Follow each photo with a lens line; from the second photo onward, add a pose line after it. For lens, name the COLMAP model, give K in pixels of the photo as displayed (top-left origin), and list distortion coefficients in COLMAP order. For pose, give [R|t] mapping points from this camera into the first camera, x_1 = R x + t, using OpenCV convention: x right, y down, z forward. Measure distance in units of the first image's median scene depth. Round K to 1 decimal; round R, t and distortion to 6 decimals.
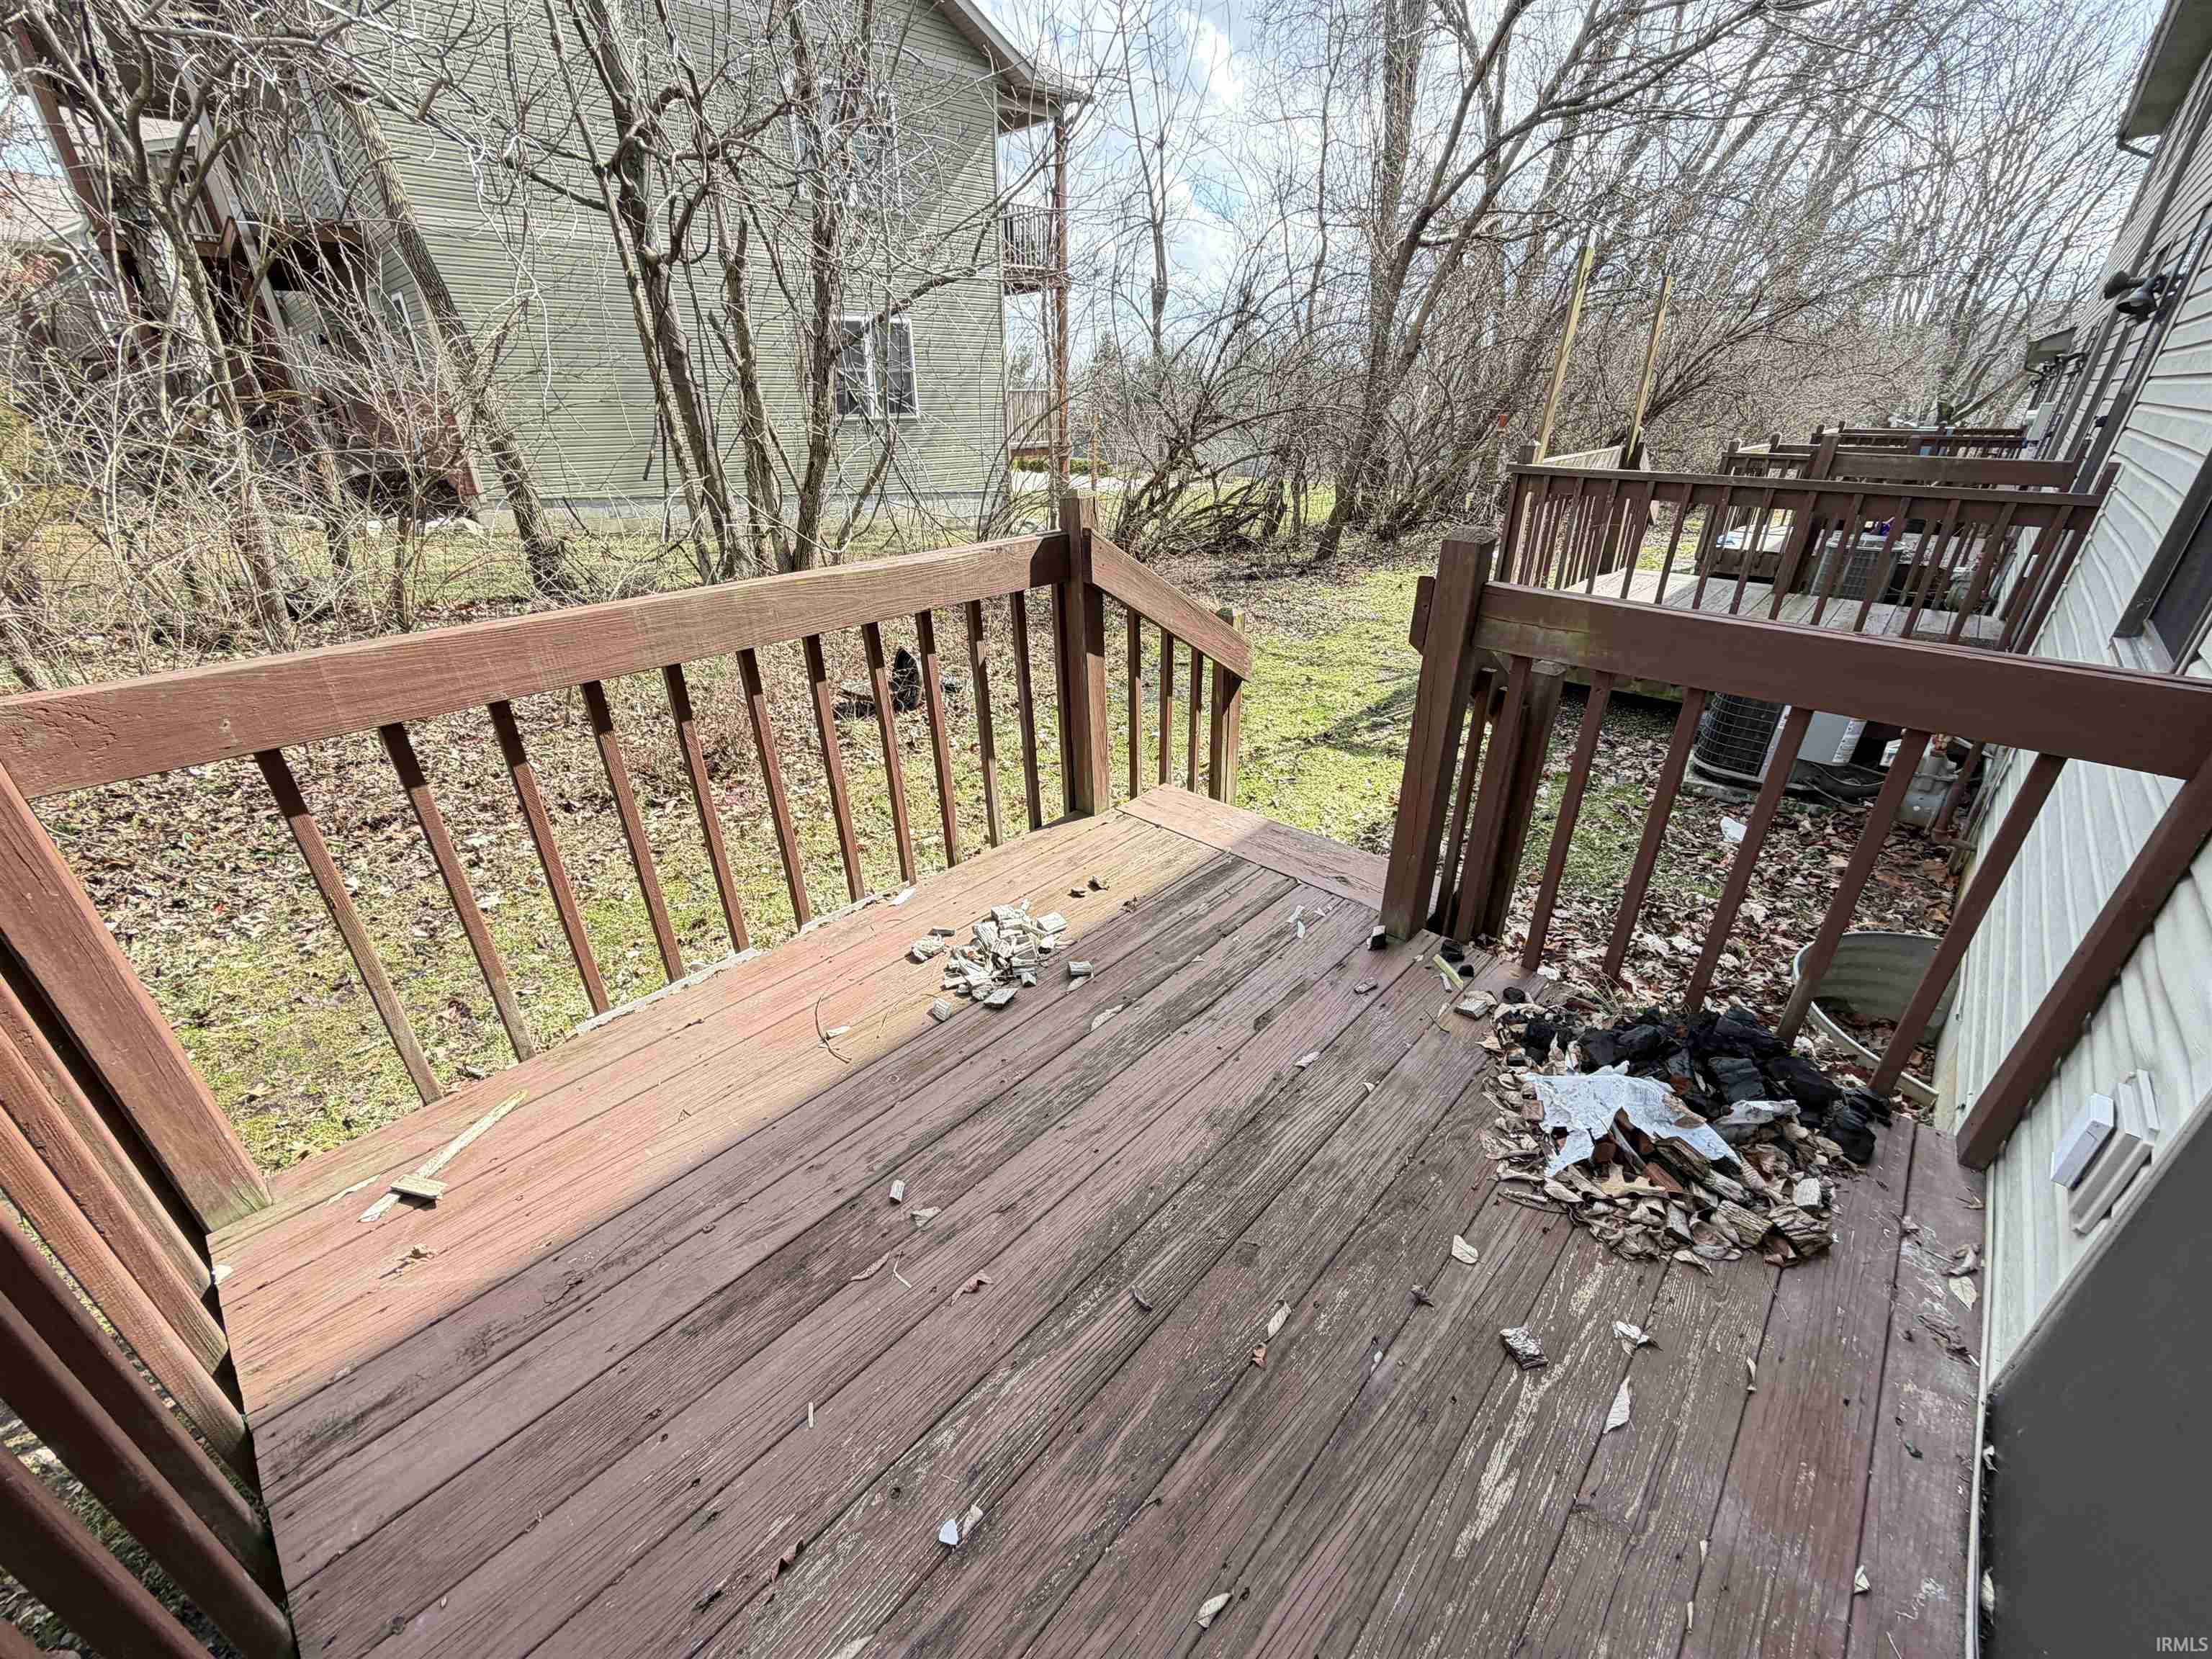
lens RADIAL K [[874.7, 0, 1106.0], [0, 874.7, 829.5], [0, 0, 1]] dist [-0.000675, -0.000593]
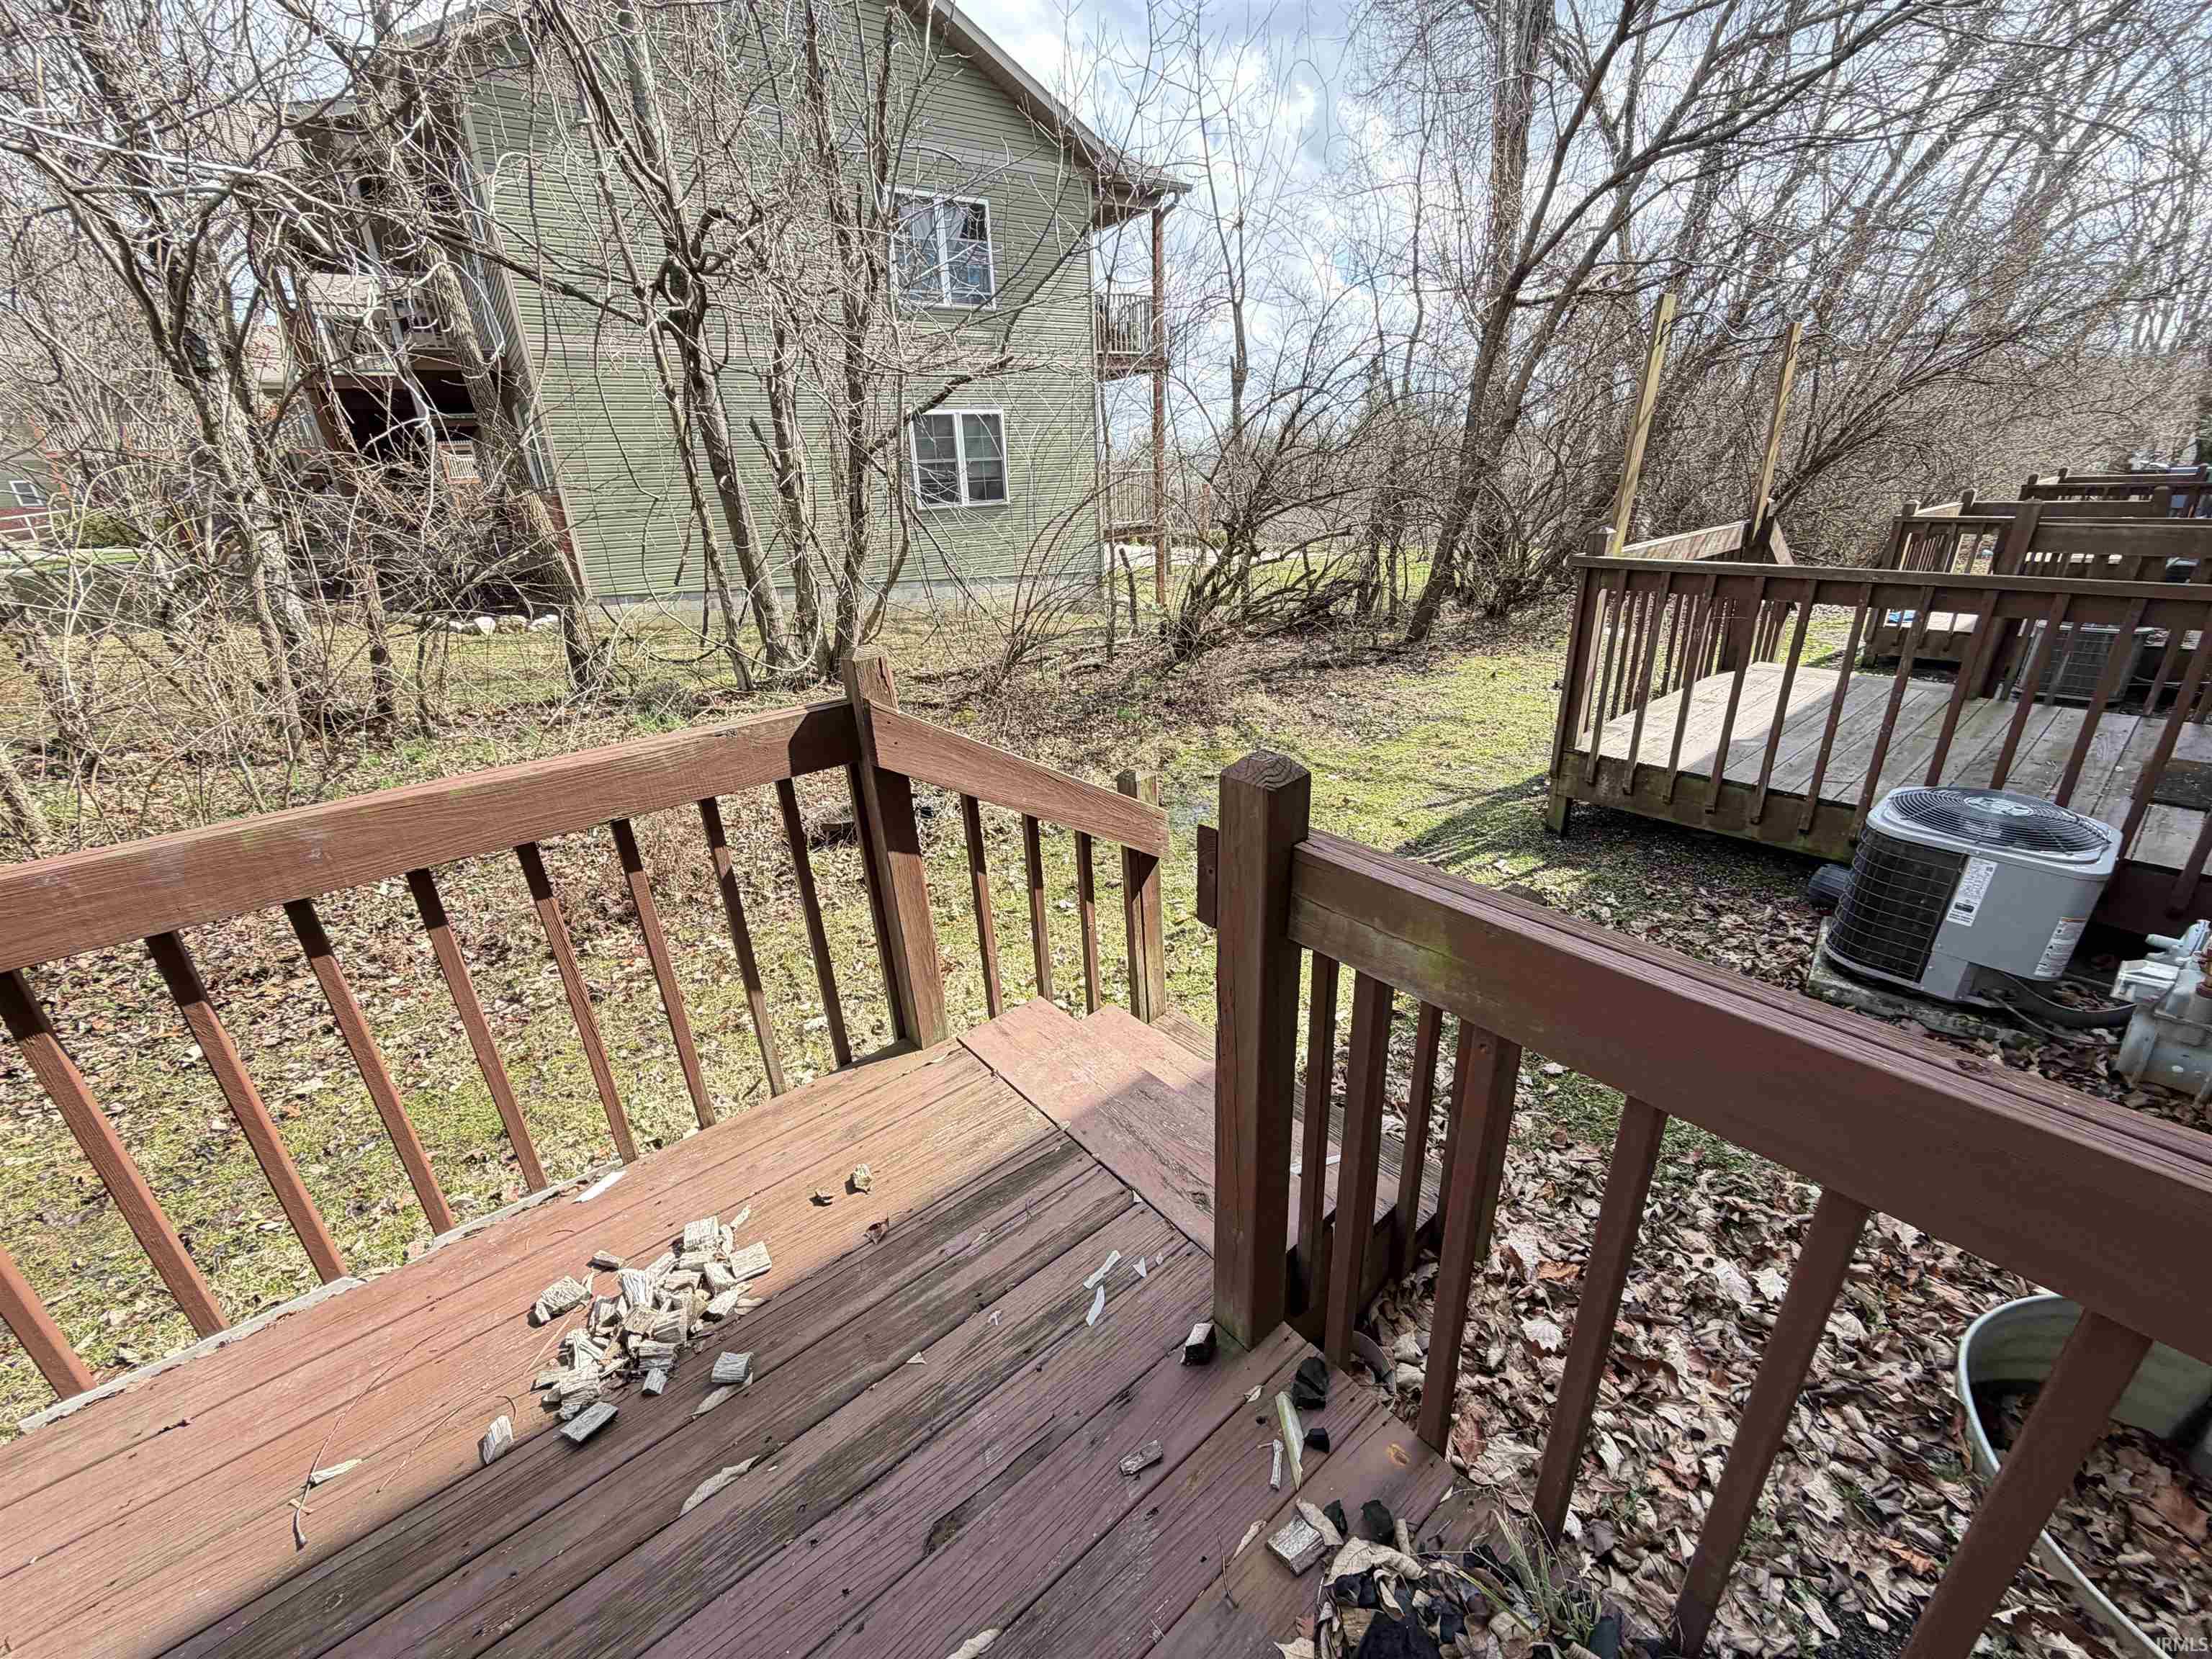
lens RADIAL K [[878.0, 0, 1106.0], [0, 878.0, 829.5], [0, 0, 1]] dist [-0.001024, -0.000302]
pose [[0.989249, 0.017364, -0.145205, 0.088932], [-0.027665, 0.997217, -0.069225, -0.055759], [0.143599, 0.072498, 0.986977, 0.087572]]
